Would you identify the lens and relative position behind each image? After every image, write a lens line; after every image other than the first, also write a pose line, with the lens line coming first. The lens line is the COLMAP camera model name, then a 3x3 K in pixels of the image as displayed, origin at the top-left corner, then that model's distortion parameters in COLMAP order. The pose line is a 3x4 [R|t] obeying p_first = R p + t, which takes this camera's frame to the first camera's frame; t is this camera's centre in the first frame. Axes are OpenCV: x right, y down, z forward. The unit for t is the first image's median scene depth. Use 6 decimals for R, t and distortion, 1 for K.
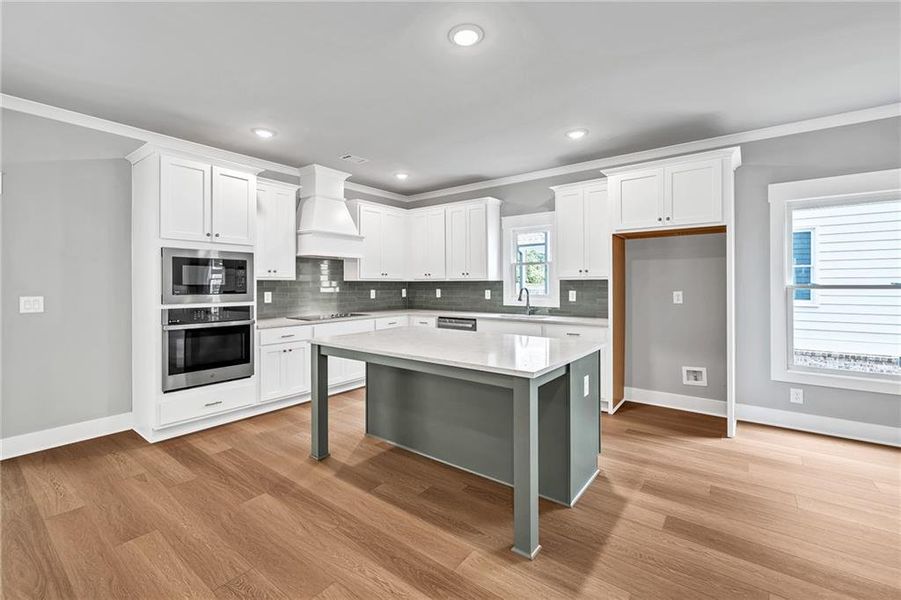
lens RADIAL K [[387.0, 0, 446.7], [0, 387.0, 285.3], [0, 0, 1]] dist [-0.000175, -0.000106]
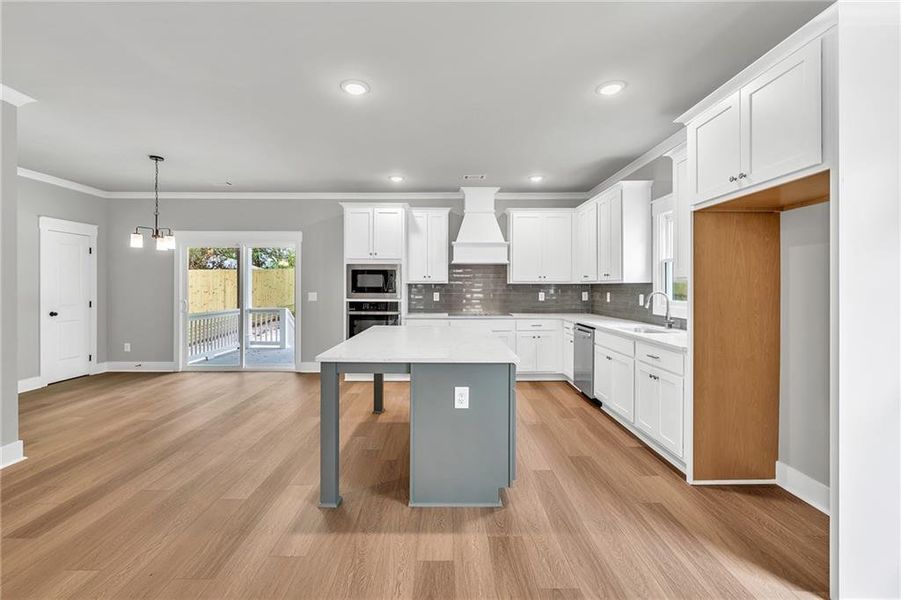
lens RADIAL K [[387.0, 0, 446.7], [0, 387.0, 285.3], [0, 0, 1]] dist [-0.000175, -0.000106]
pose [[0.611726, -0.000765, -0.791069, 0.632739], [-0.004278, 0.999982, -0.004275, -0.001242], [0.791058, 0.006000, 0.611712, 0.241736]]
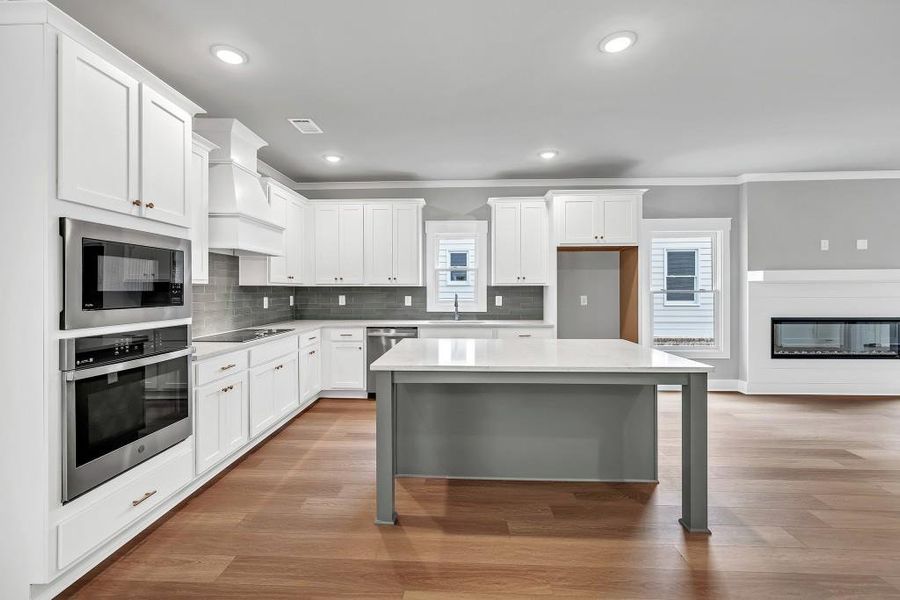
lens RADIAL K [[383.9, 0, 445.2], [0, 383.9, 291.6], [0, 0, 1]] dist [-0.001505, -0.000317]
pose [[0.819121, -0.002891, 0.573613, -0.460354], [0.001905, 0.999995, 0.002320, -0.000957], [-0.573618, -0.000807, 0.819123, 0.227265]]
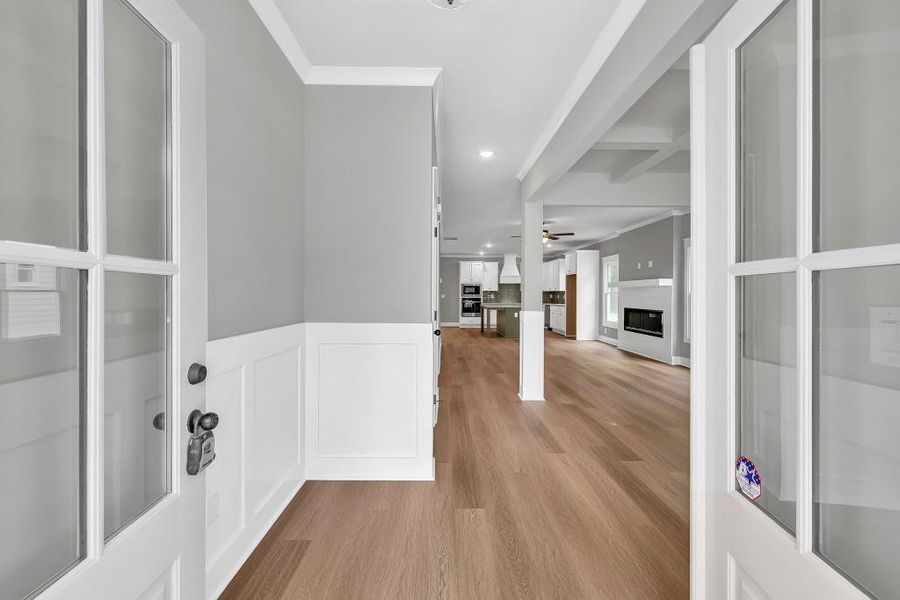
lens RADIAL K [[383.9, 0, 445.2], [0, 383.9, 291.6], [0, 0, 1]] dist [-0.001505, -0.000317]
pose [[0.611123, 0.000461, -0.791536, 1.996521], [-0.006343, 0.999971, -0.004316, 0.008386], [0.791510, 0.007658, 0.611108, -1.395888]]
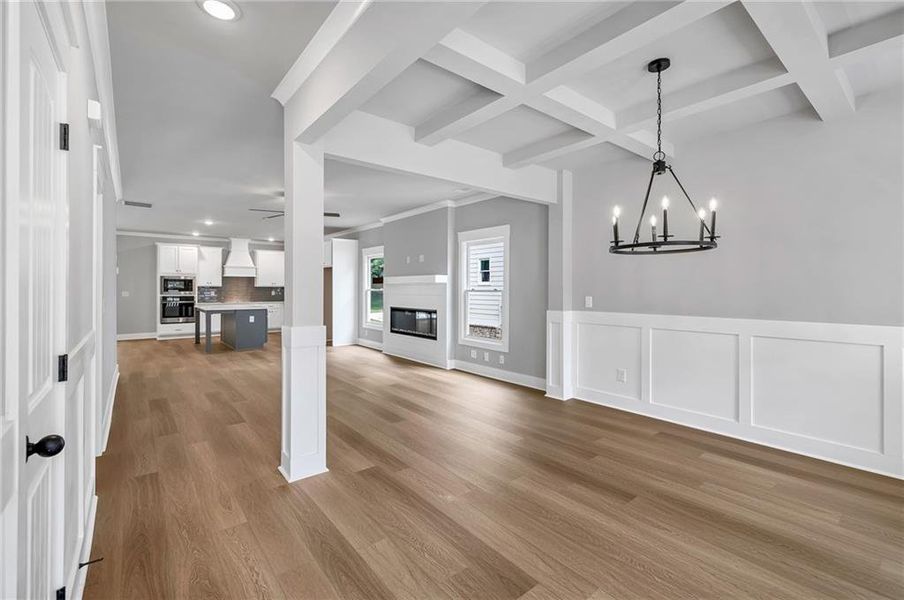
lens RADIAL K [[393.4, 0, 453.4], [0, 393.4, 288.6], [0, 0, 1]] dist [0.001129, 0.000094]
pose [[0.972974, 0.004488, -0.230872, 1.677602], [-0.004710, 0.999989, -0.000410, -0.006114], [0.230867, 0.001487, 0.972984, -1.120748]]
